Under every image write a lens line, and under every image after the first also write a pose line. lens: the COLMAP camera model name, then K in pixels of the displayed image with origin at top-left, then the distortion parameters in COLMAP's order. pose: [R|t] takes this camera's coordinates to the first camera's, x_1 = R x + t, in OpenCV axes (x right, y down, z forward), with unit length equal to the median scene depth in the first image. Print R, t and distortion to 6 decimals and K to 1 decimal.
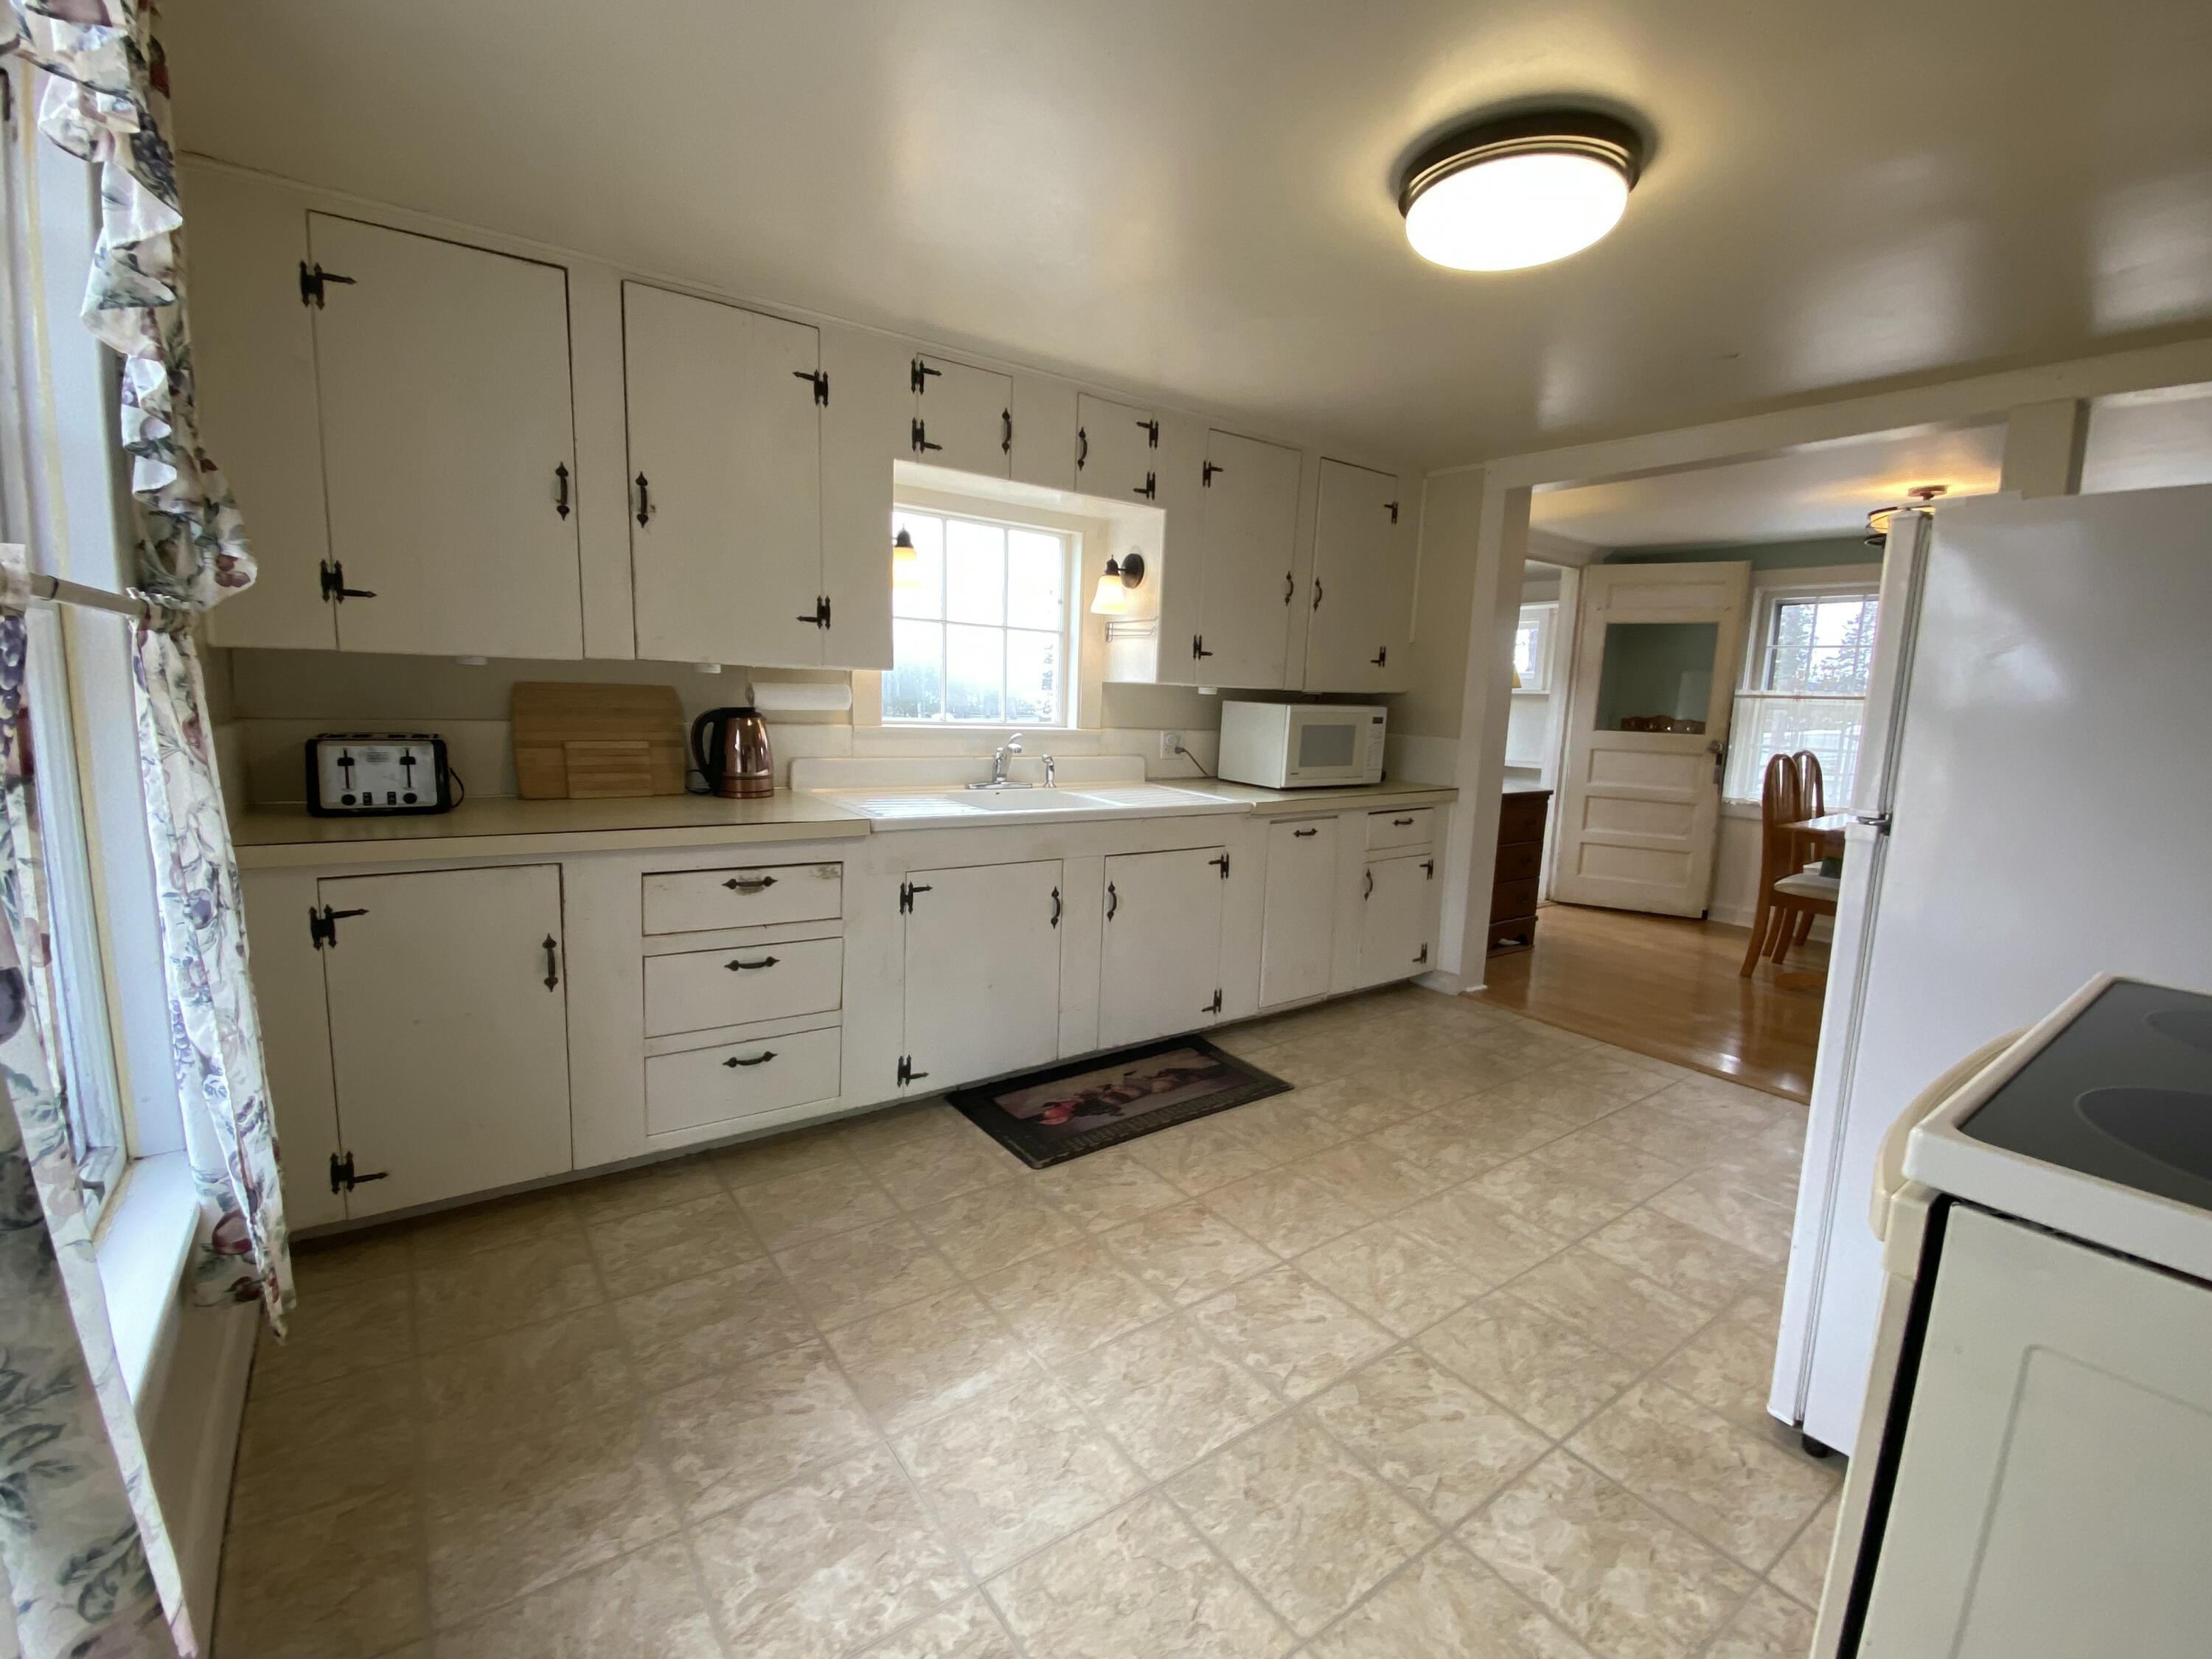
lens RADIAL K [[950.2, 0, 1106.0], [0, 950.2, 829.5], [0, 0, 1]] dist [0.081260, -0.061469]
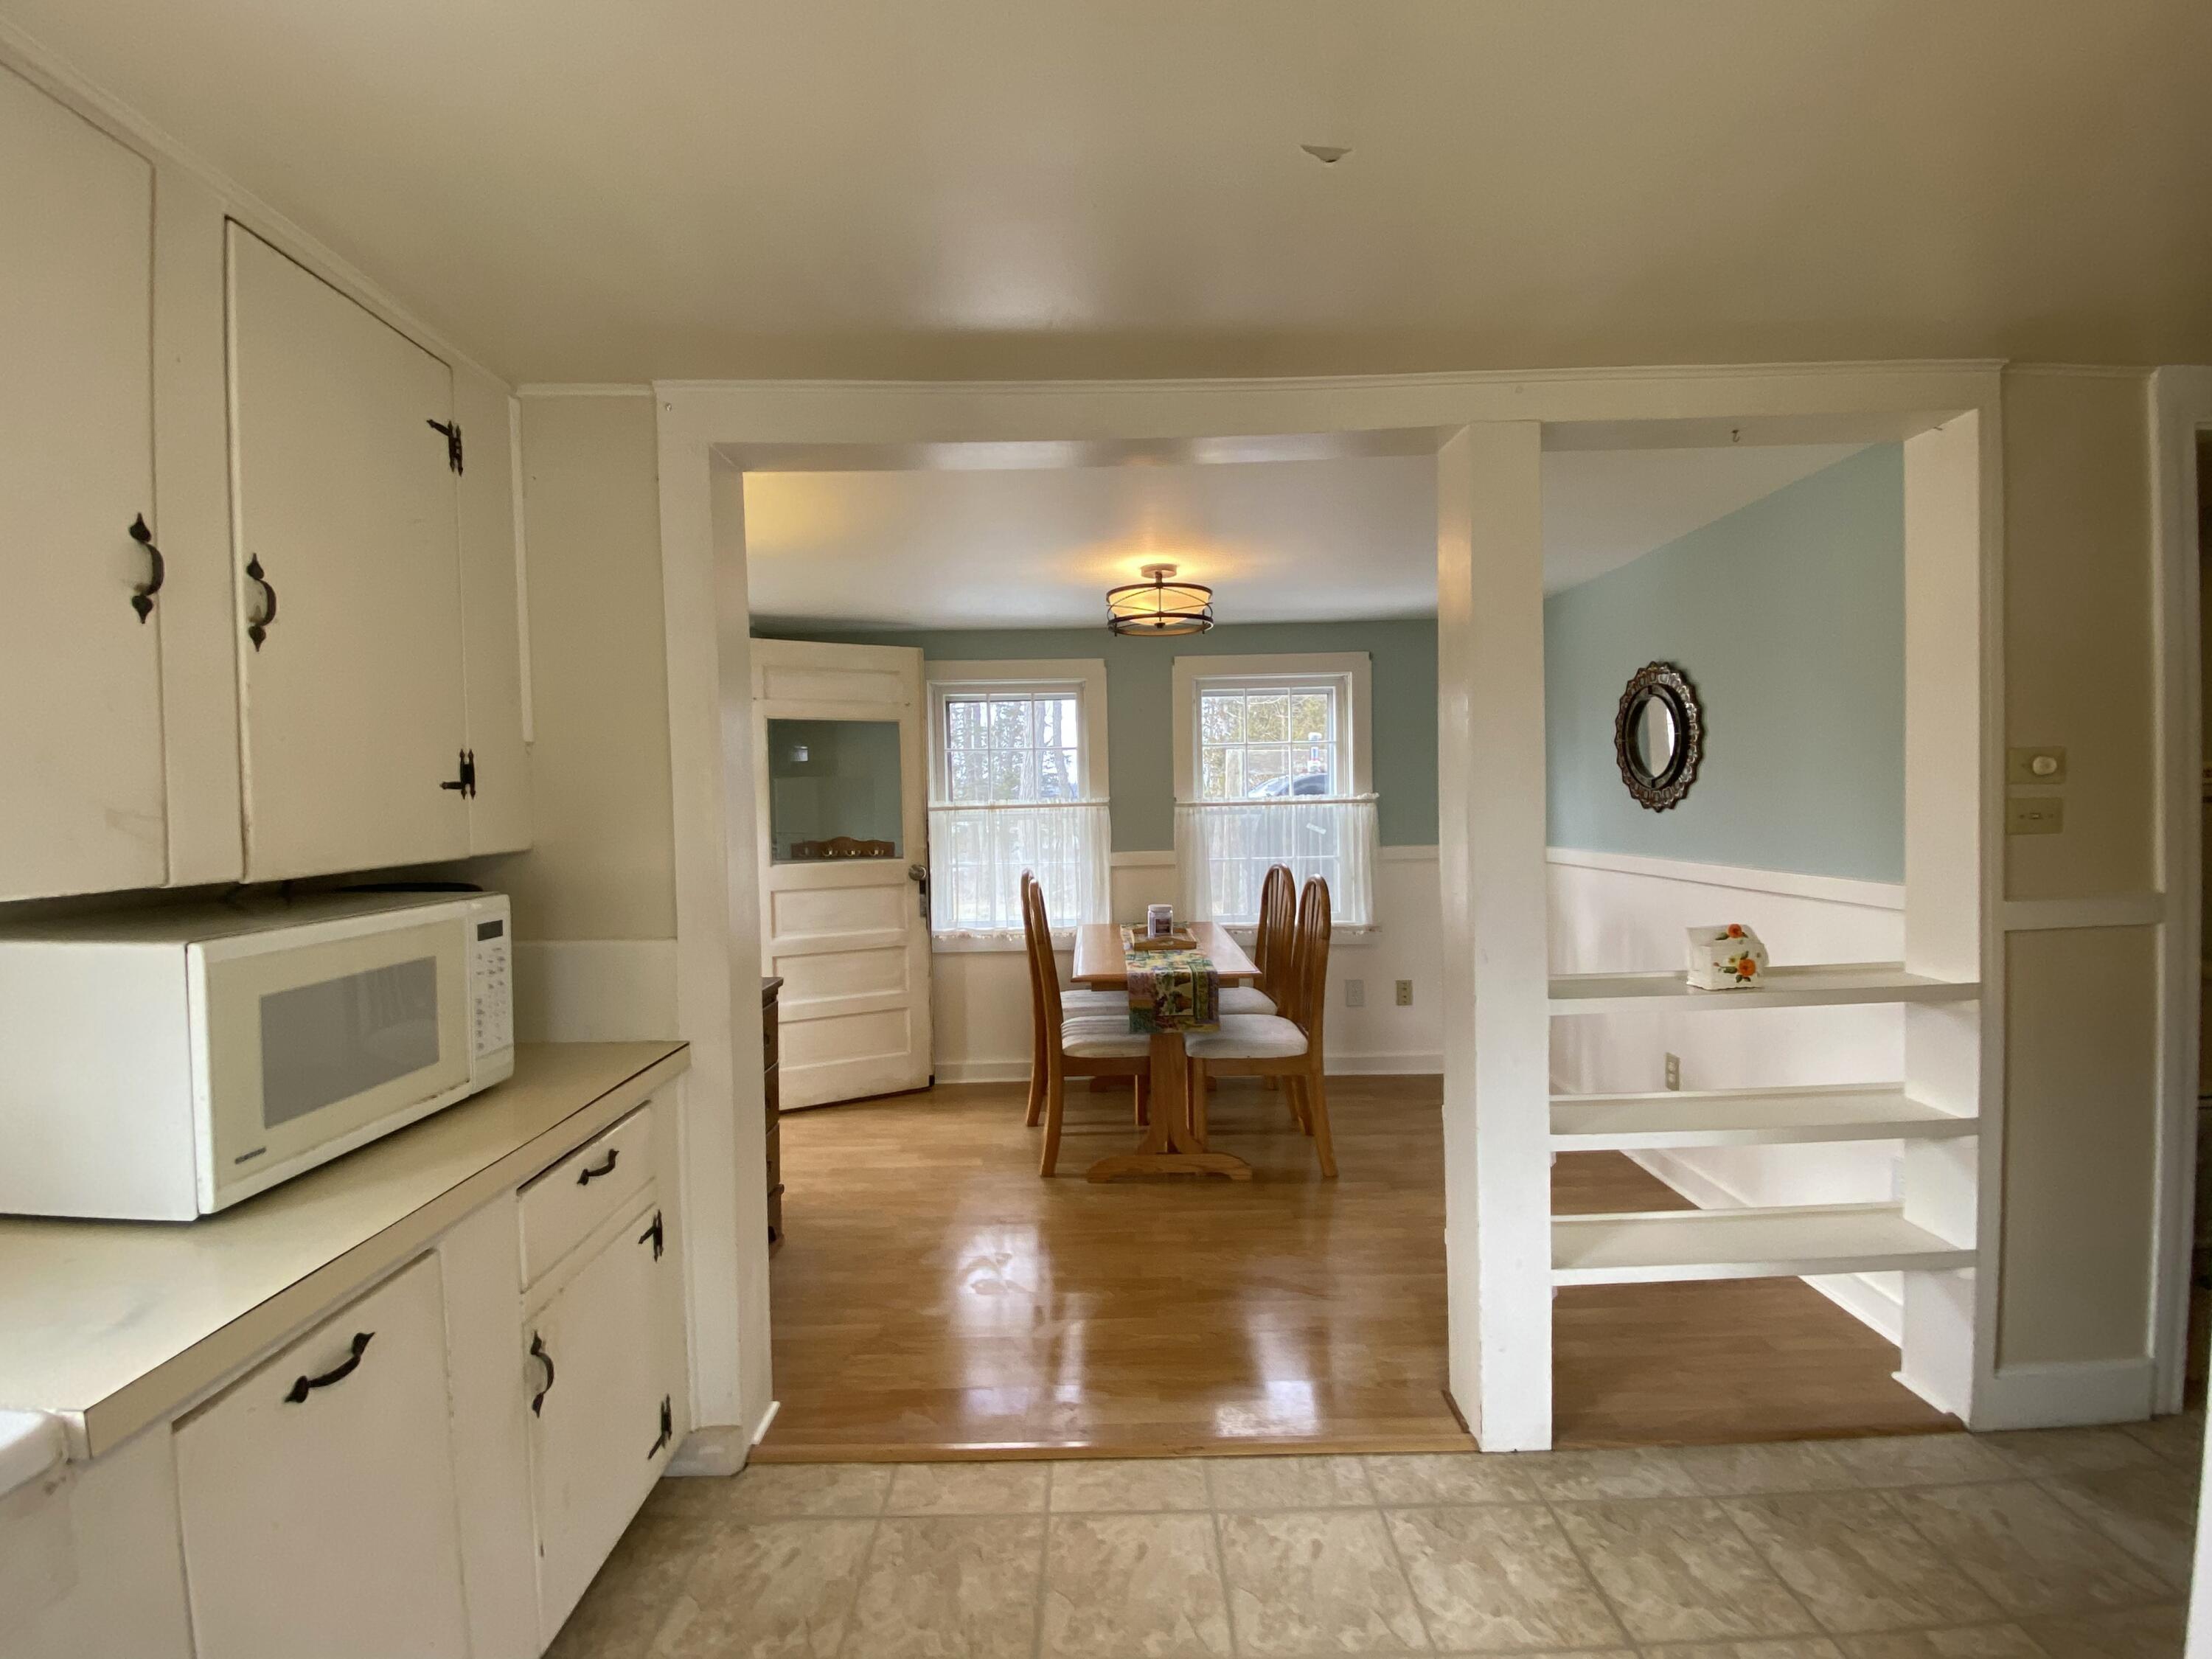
lens RADIAL K [[967.0, 0, 1106.0], [0, 967.0, 829.5], [0, 0, 1]] dist [0.023880, -0.021472]
pose [[0.586650, -0.074926, 0.806367, 0.120774], [0.157244, 0.987300, -0.022661, -0.118250], [-0.794428, 0.140091, 0.590981, 0.609582]]
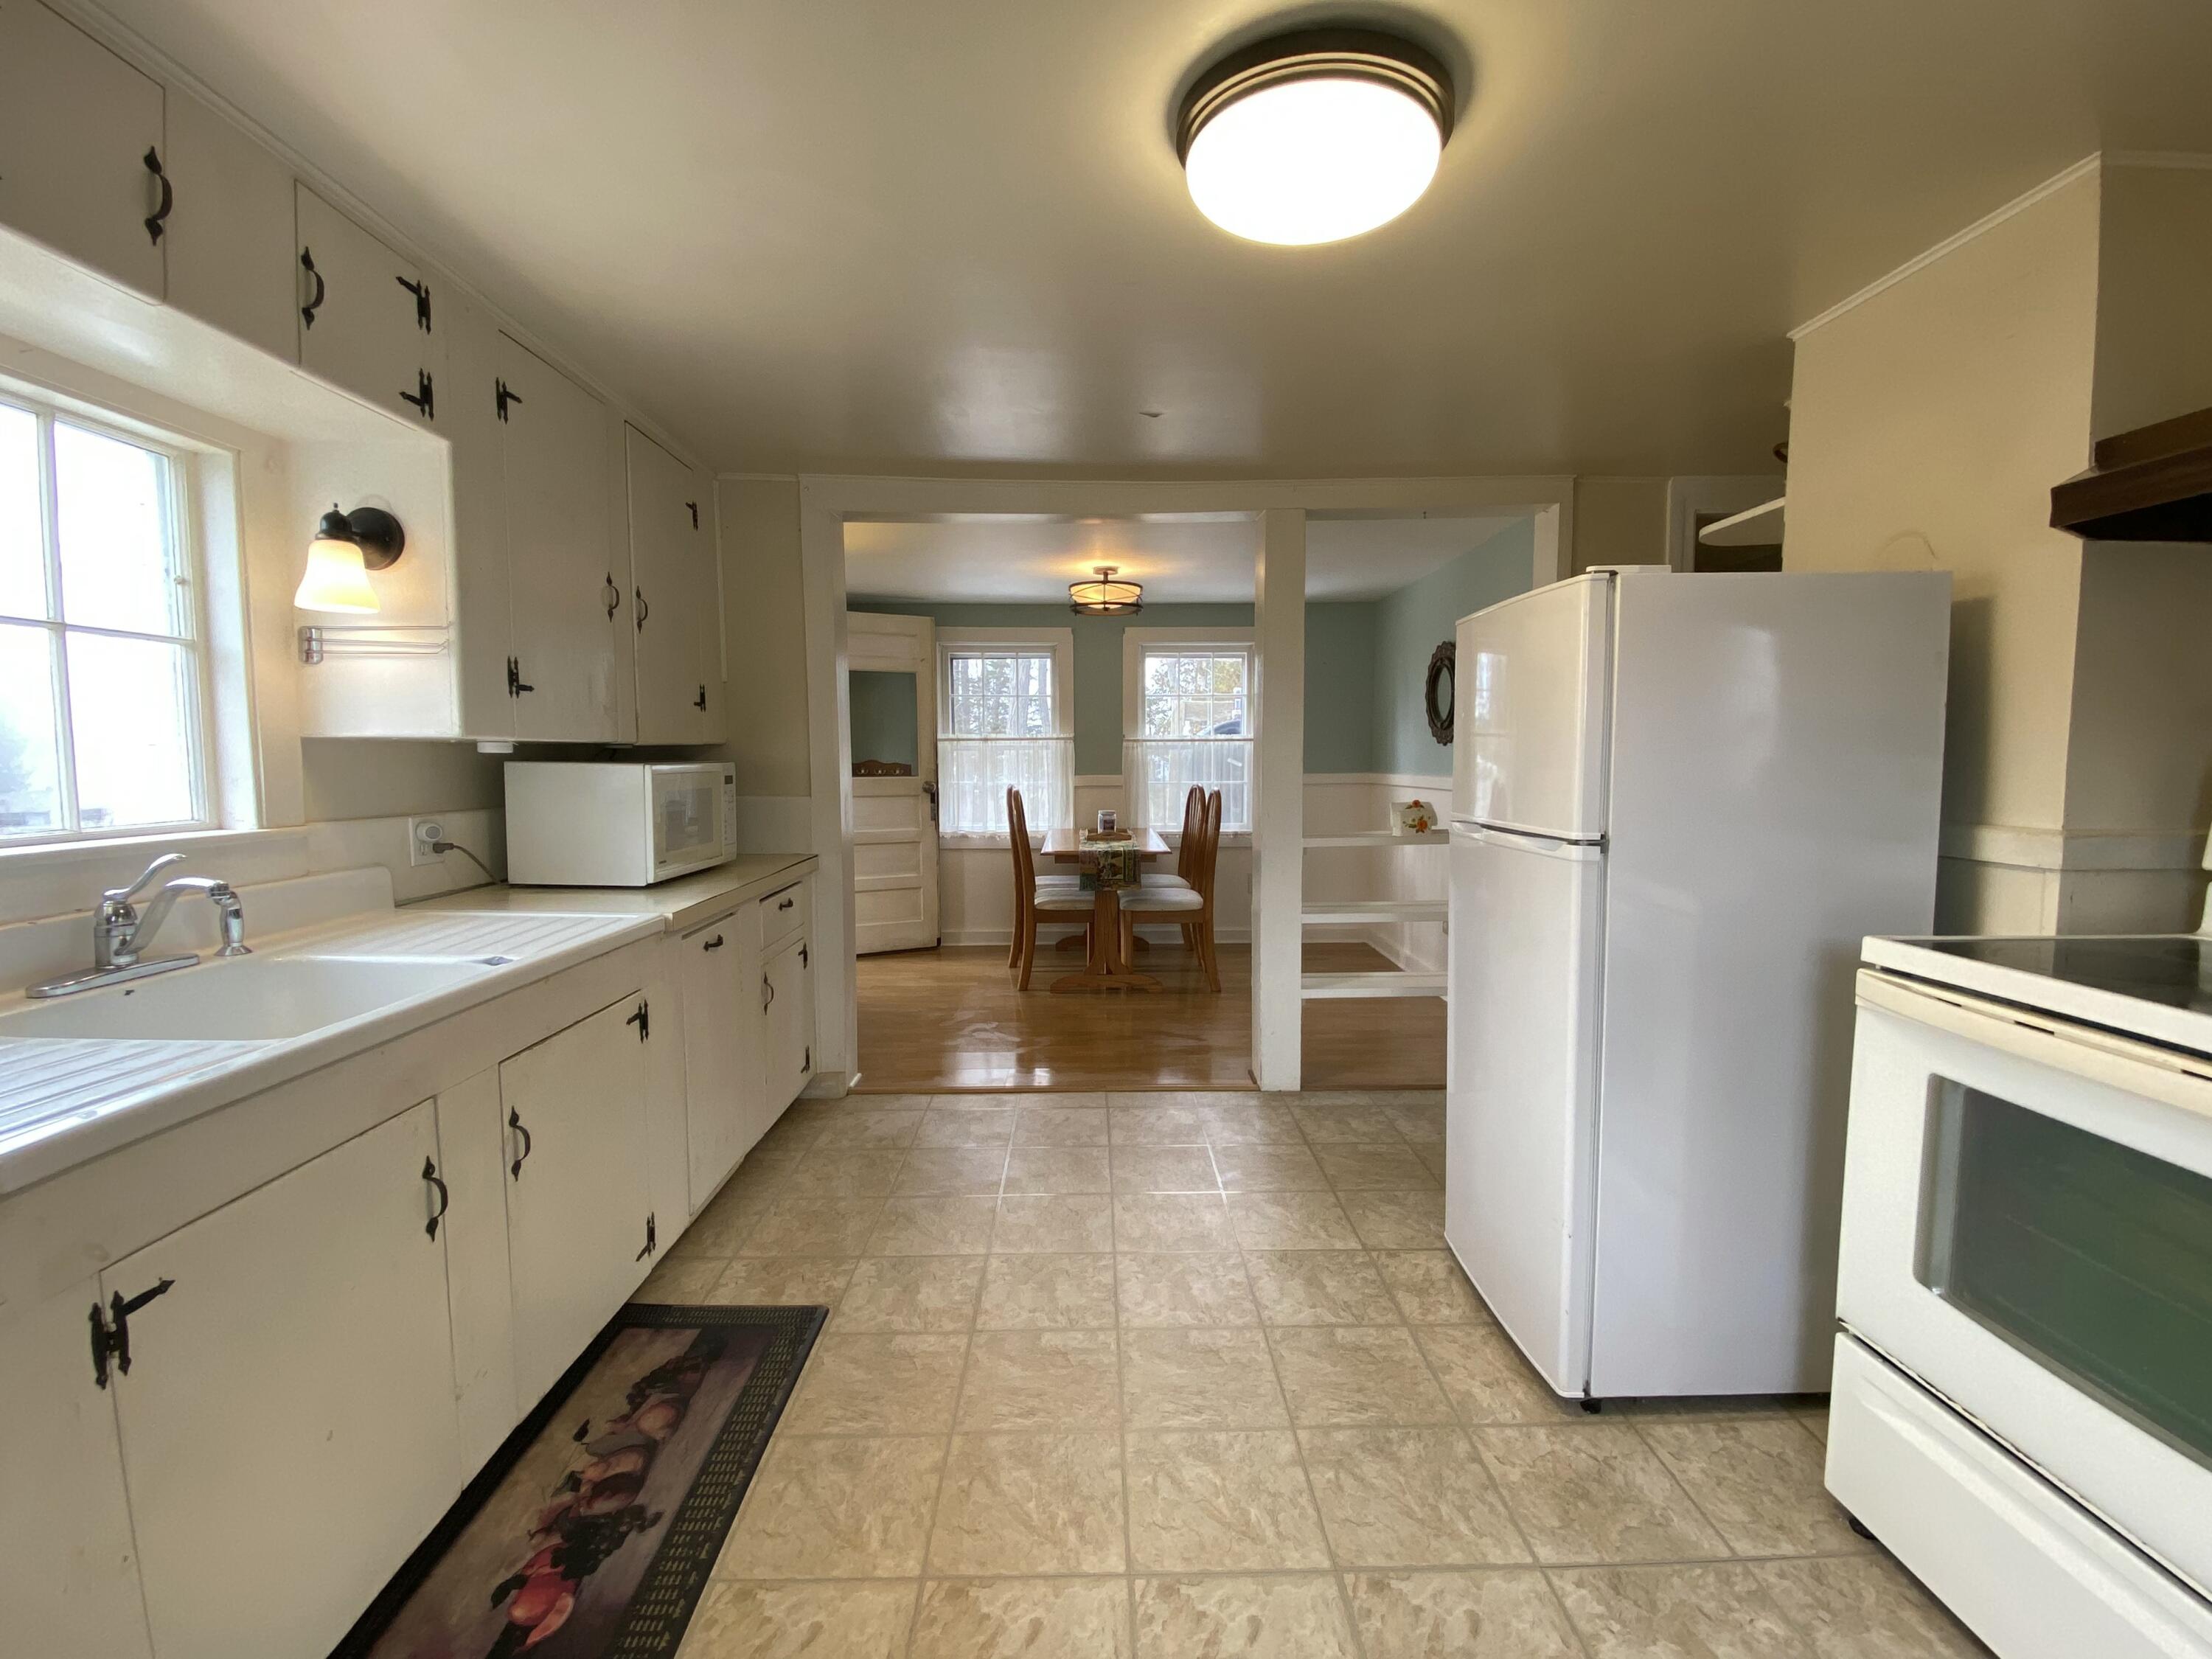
lens RADIAL K [[967.0, 0, 1106.0], [0, 967.0, 829.5], [0, 0, 1]] dist [0.023880, -0.021472]
pose [[0.575925, -0.102131, 0.811098, -0.199085], [0.140180, 0.989808, 0.025099, -0.057502], [-0.805394, 0.099244, 0.584372, 0.339790]]
